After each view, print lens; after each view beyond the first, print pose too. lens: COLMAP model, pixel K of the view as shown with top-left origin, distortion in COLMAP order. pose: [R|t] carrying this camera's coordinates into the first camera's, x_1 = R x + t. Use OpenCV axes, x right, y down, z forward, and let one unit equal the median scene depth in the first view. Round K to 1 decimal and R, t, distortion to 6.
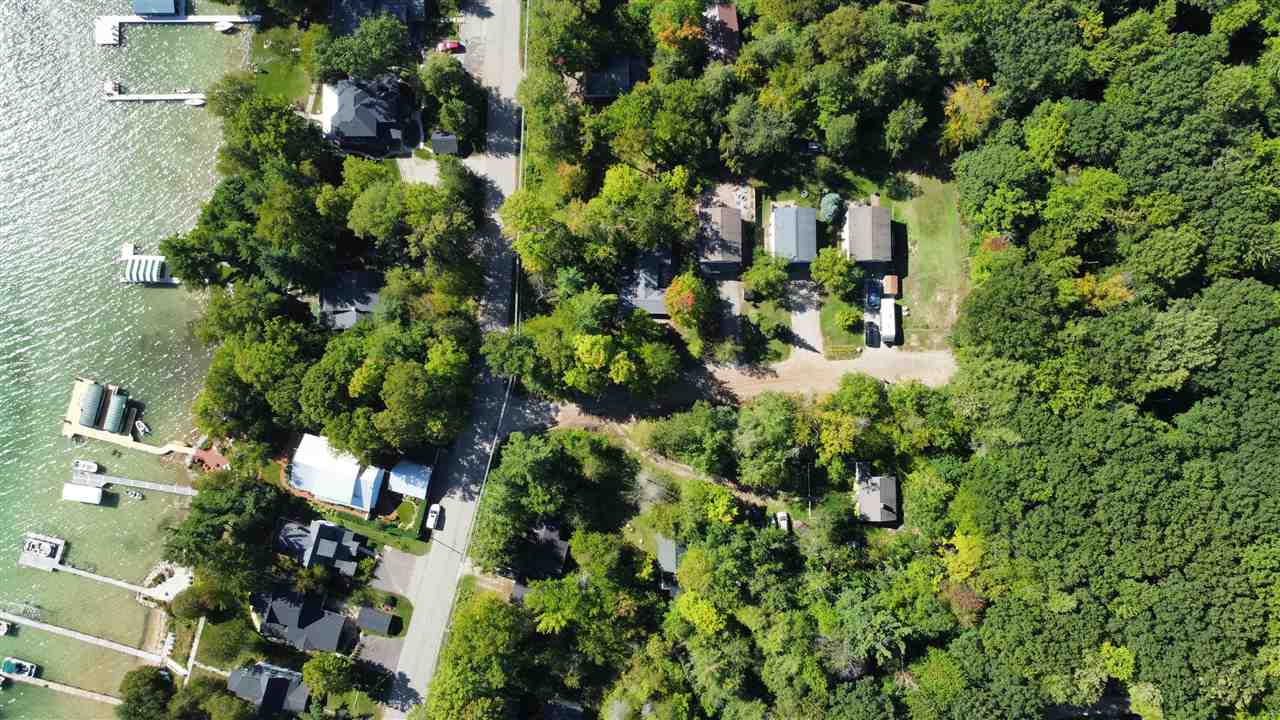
lens RADIAL K [[985.1, 0, 640.0], [0, 985.1, 360.0], [0, 0, 1]] dist [0.000829, 0.001724]
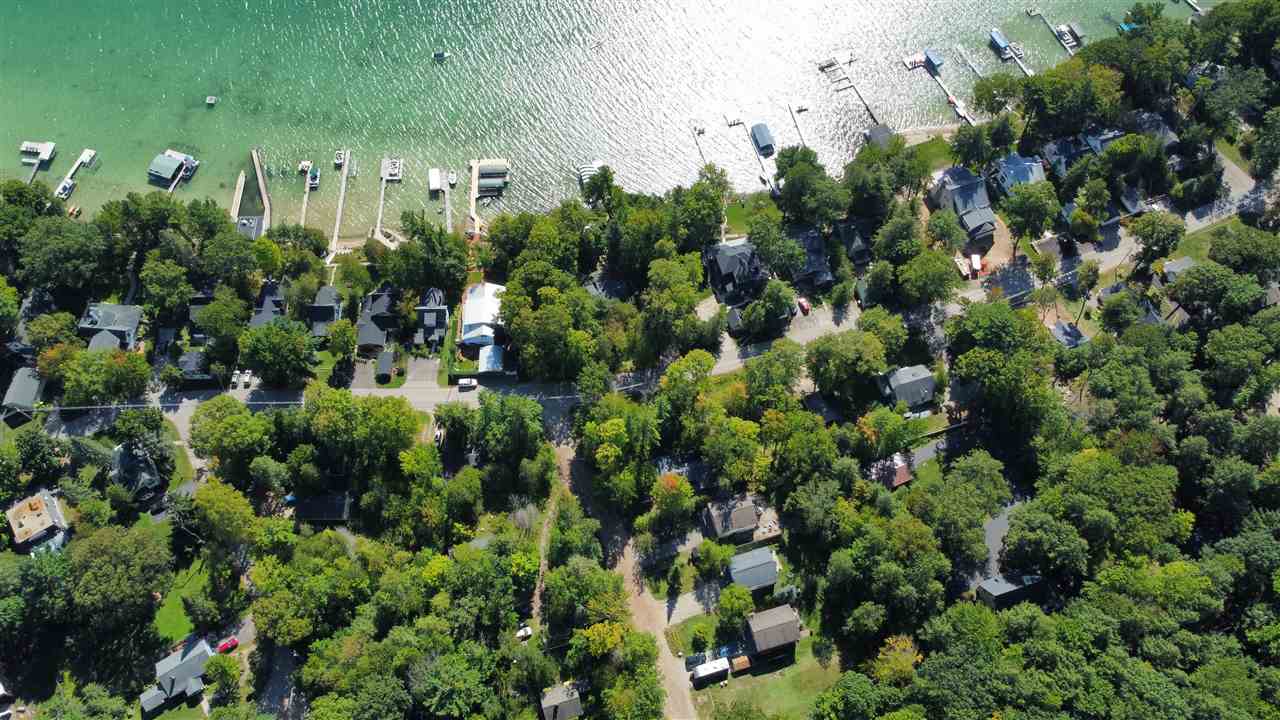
lens RADIAL K [[985.1, 0, 640.0], [0, 985.1, 360.0], [0, 0, 1]] dist [0.000829, 0.001724]
pose [[0.282671, 0.853184, -0.438377, 0.424843], [-0.957998, 0.274141, -0.084187, 0.038261], [0.048350, 0.443761, 0.894840, -0.211177]]
